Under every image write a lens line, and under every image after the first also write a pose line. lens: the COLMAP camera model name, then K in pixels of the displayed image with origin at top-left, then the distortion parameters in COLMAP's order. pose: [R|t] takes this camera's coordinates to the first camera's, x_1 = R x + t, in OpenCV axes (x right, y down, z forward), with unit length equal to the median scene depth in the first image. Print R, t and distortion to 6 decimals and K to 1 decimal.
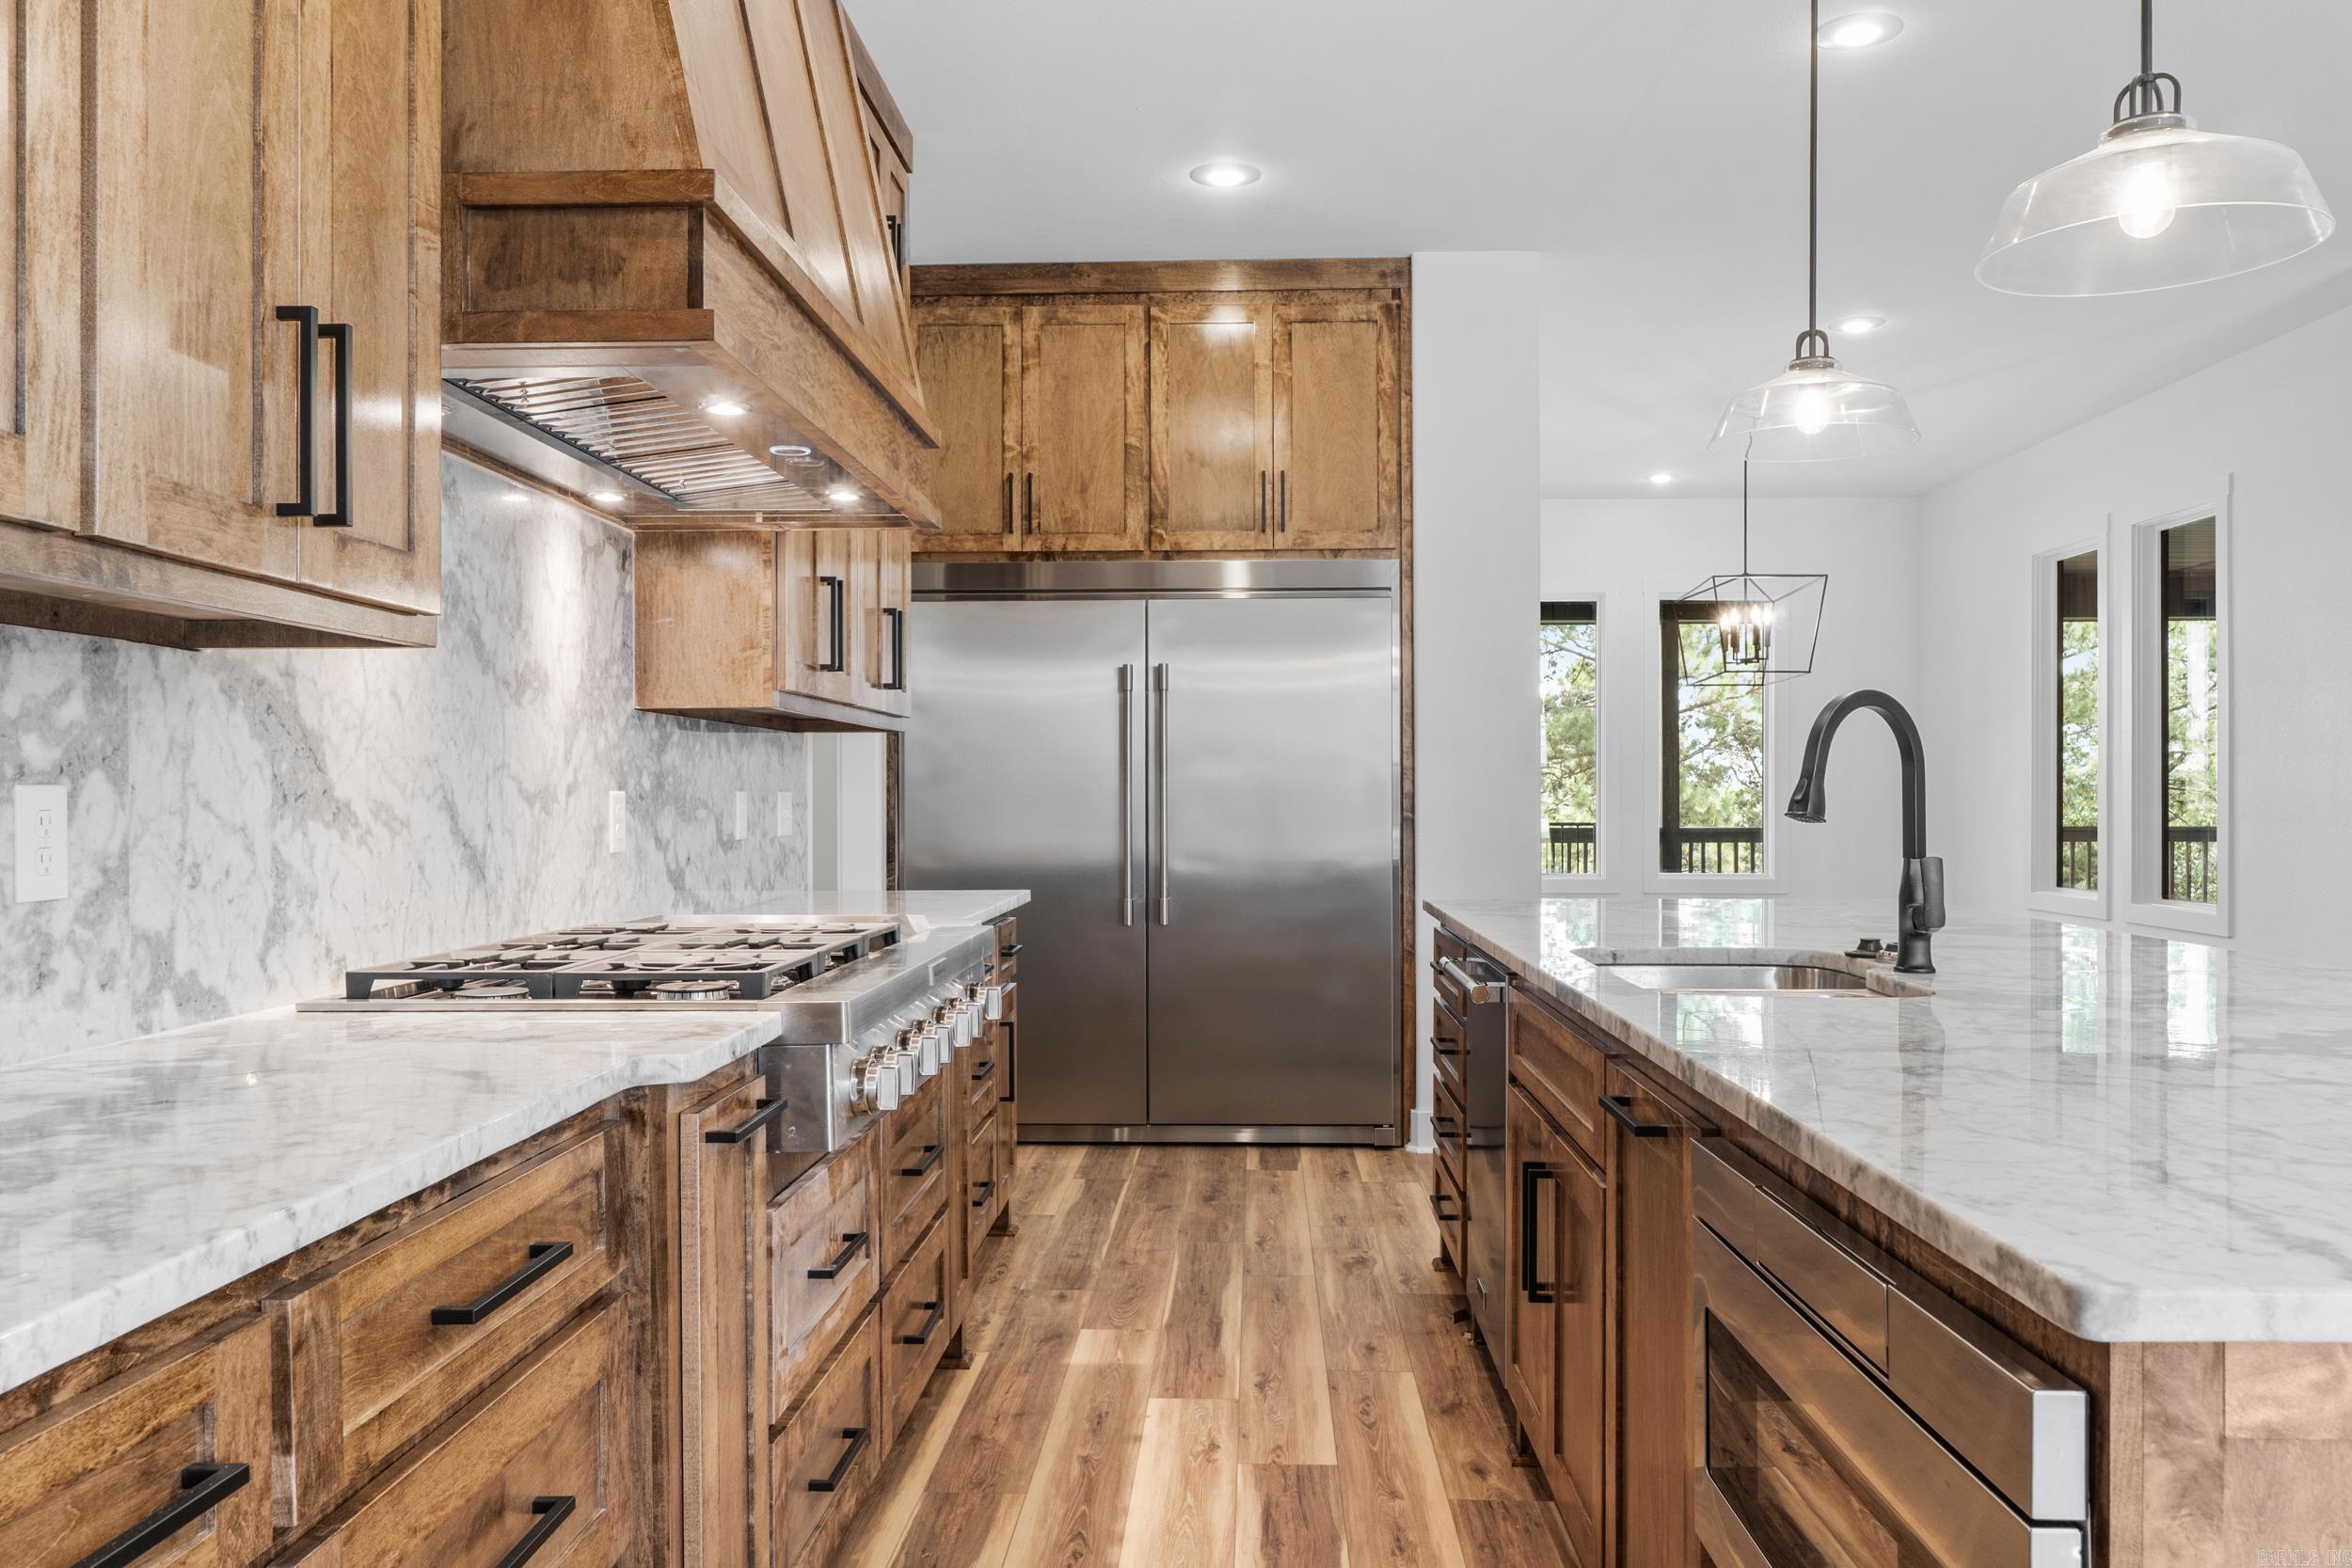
lens RADIAL K [[1718.2, 0, 1175.5], [0, 1718.2, 787.1], [0, 0, 1]] dist [0.007835, 0.002974]
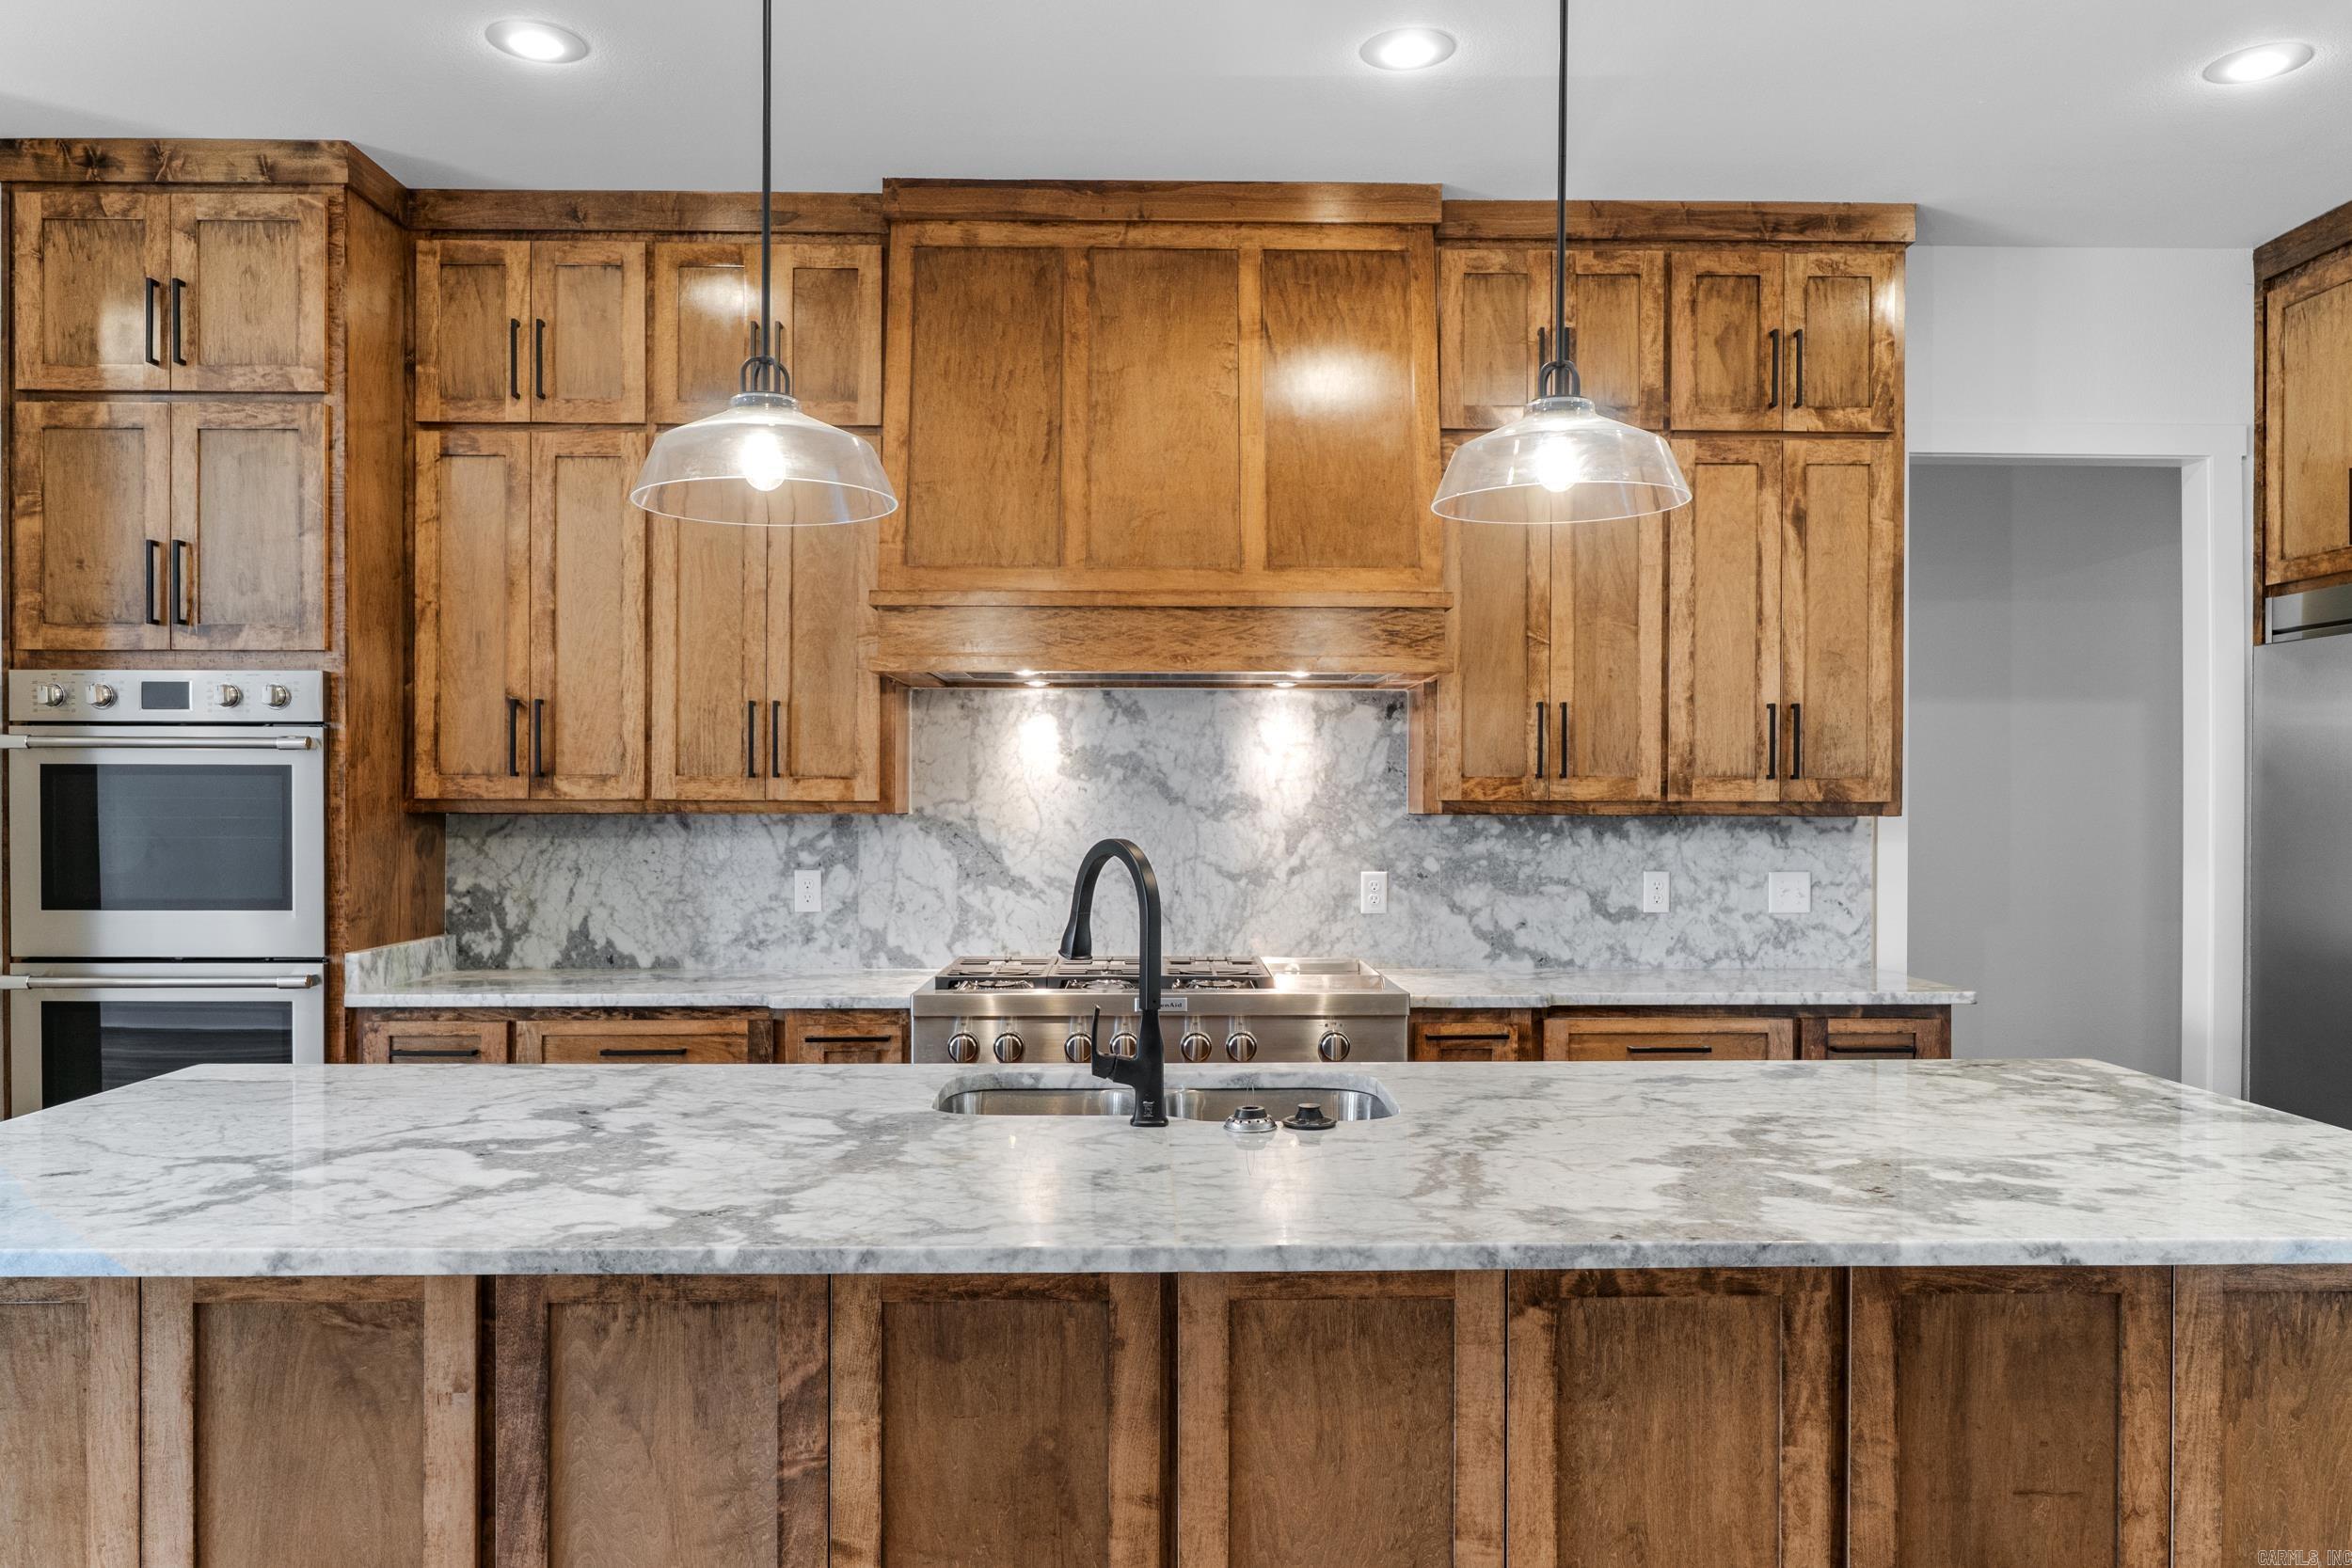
lens RADIAL K [[1718.2, 0, 1174.5], [0, 1718.2, 790.8], [0, 0, 1]] dist [0.007835, 0.002974]
pose [[0.080703, -0.002132, -0.996736, 1.843145], [0.001606, 0.999997, -0.002008, -0.105104], [0.996737, -0.001439, 0.080706, 1.175930]]
